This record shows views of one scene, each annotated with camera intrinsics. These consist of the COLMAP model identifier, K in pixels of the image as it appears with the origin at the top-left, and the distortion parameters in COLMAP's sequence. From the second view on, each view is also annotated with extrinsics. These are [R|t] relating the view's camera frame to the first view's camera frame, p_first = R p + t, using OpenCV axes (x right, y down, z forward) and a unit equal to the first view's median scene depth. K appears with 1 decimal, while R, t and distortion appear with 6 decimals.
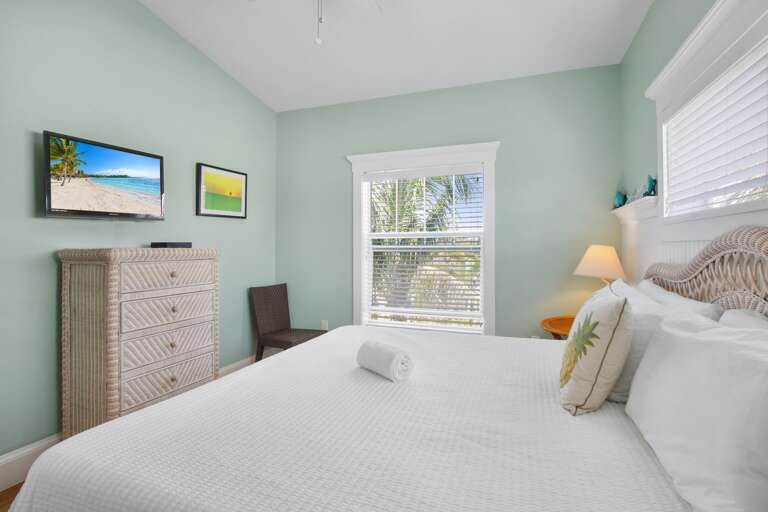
lens RADIAL K [[397.9, 0, 383.1], [0, 397.9, 242.2], [0, 0, 1]] dist [-0.000796, 0.000547]
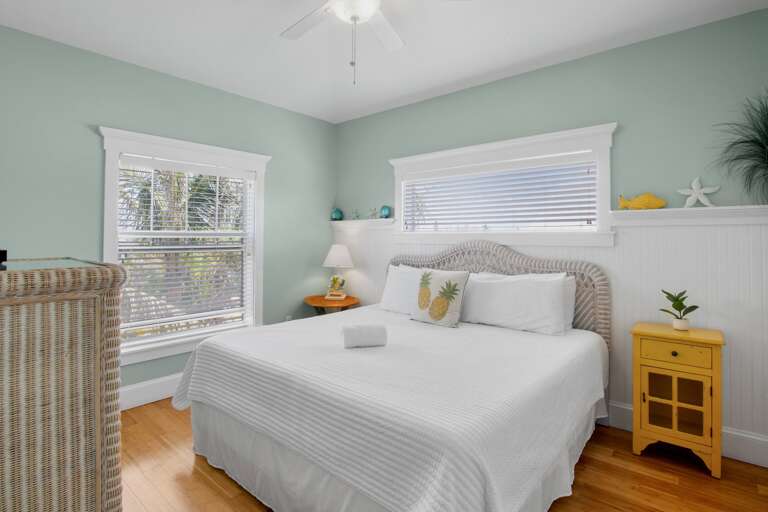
lens RADIAL K [[397.9, 0, 383.1], [0, 397.9, 242.2], [0, 0, 1]] dist [-0.000796, 0.000547]
pose [[0.362623, 0.004821, 0.931923, -0.642823], [-0.007019, 0.999972, -0.002442, -0.001841], [-0.931909, -0.005655, 0.362647, 0.257008]]
